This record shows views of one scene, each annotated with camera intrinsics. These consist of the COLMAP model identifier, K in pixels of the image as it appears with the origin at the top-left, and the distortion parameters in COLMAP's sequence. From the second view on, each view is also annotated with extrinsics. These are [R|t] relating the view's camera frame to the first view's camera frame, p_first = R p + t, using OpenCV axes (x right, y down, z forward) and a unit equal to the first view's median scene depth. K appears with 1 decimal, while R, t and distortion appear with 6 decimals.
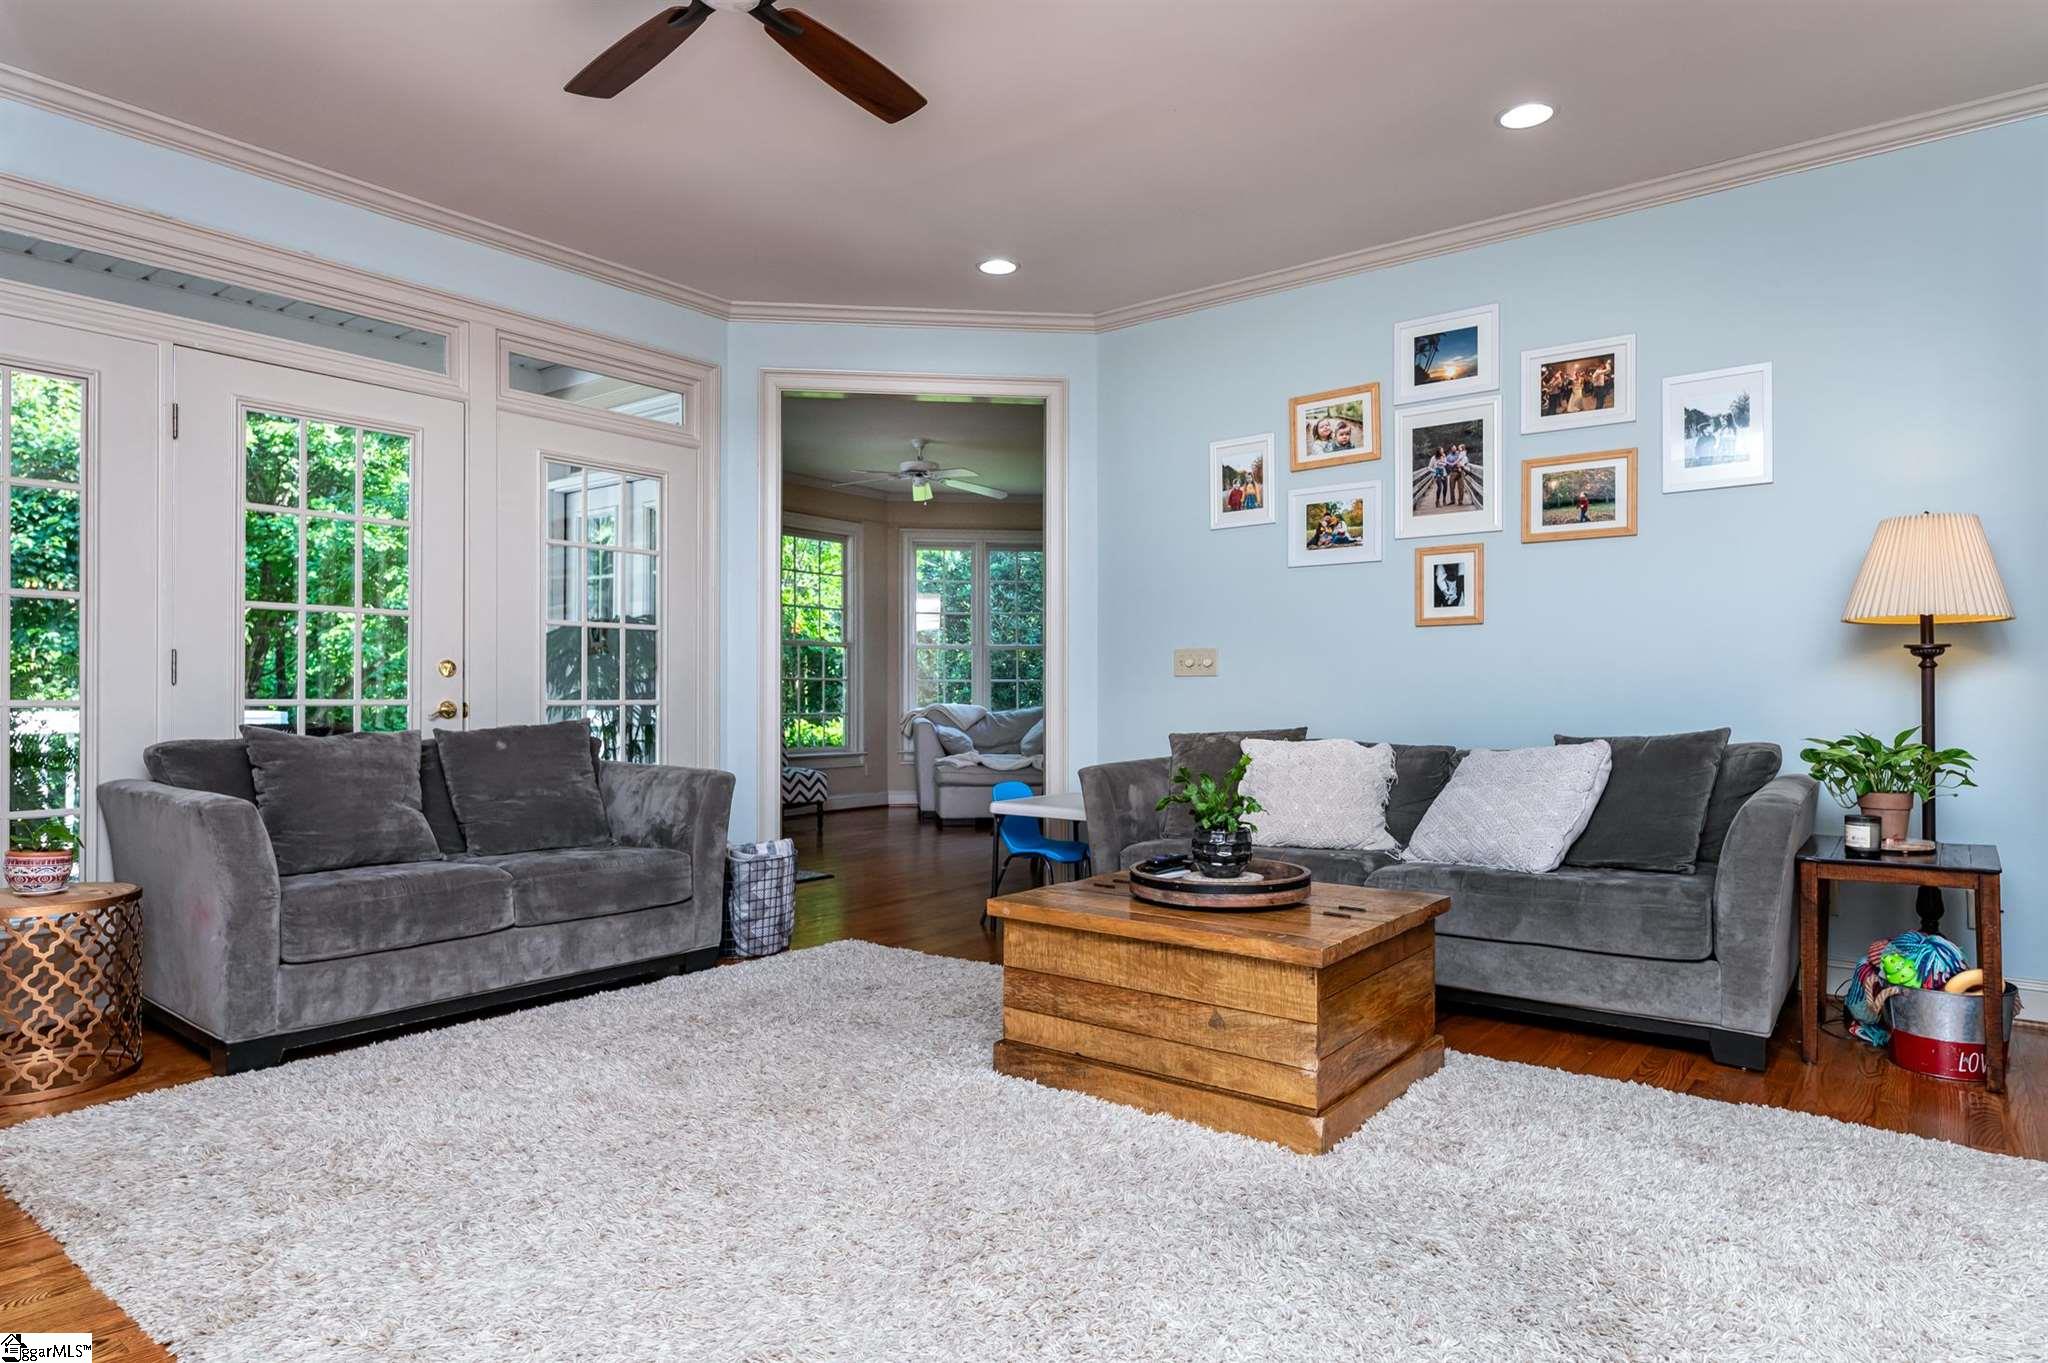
lens RADIAL K [[1196.1, 0, 1027.7], [0, 1196.1, 687.4], [0, 0, 1]] dist [-0.000276, 0.000707]
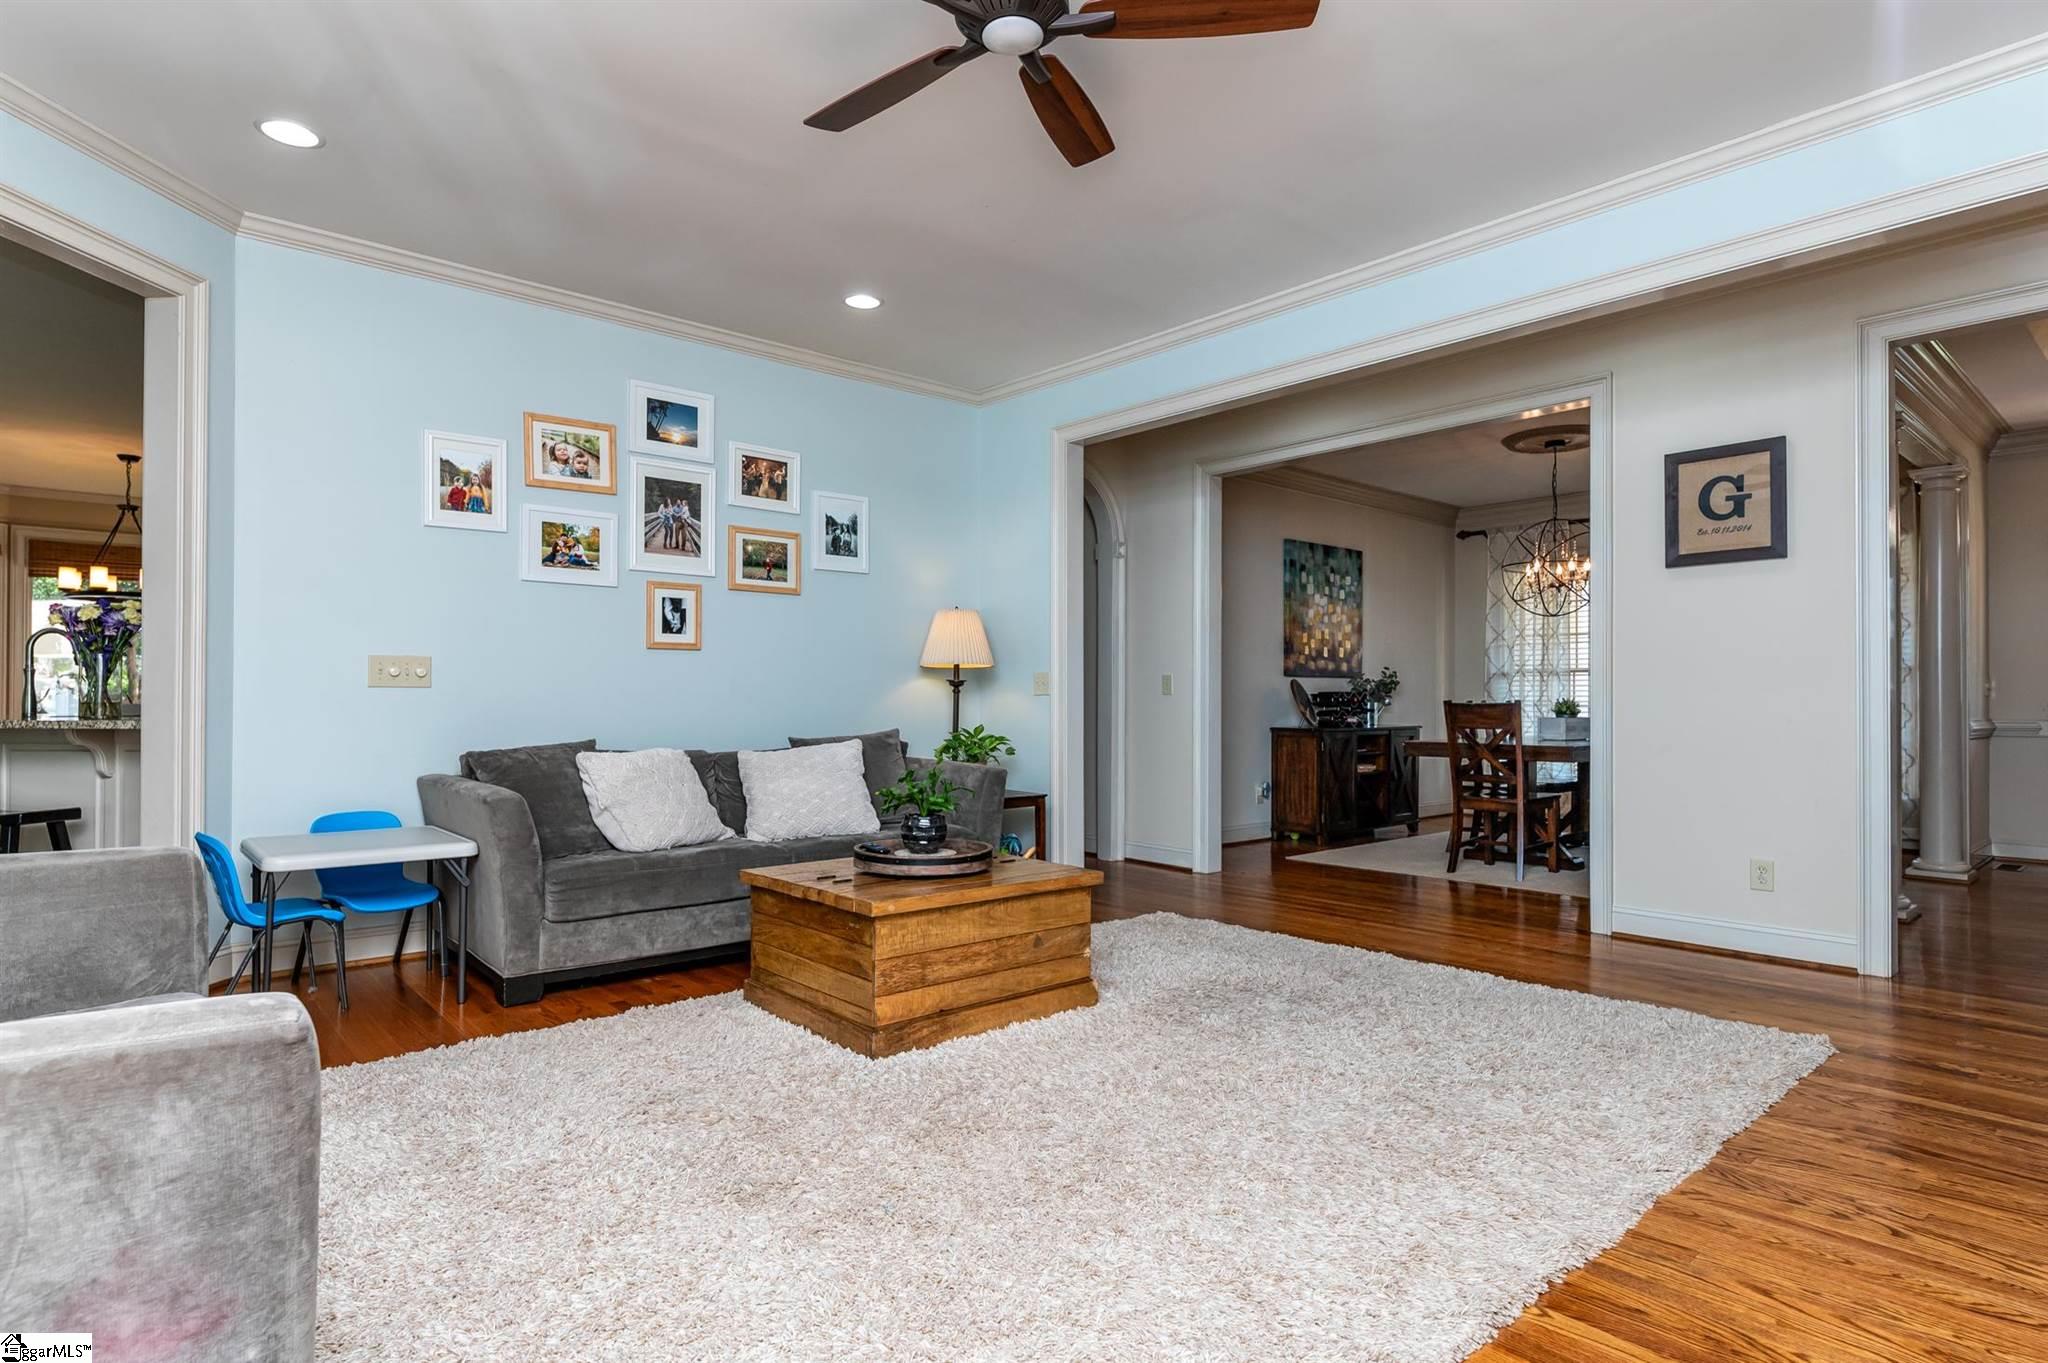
lens RADIAL K [[1084.0, 0, 1026.6], [0, 1084.0, 693.1], [0, 0, 1]] dist [-0.007223, 0.001149]
pose [[0.177985, 0.010118, 0.983981, -0.646371], [-0.009056, 0.999922, -0.008644, -0.002191], [-0.983992, -0.007373, 0.178063, 0.460942]]
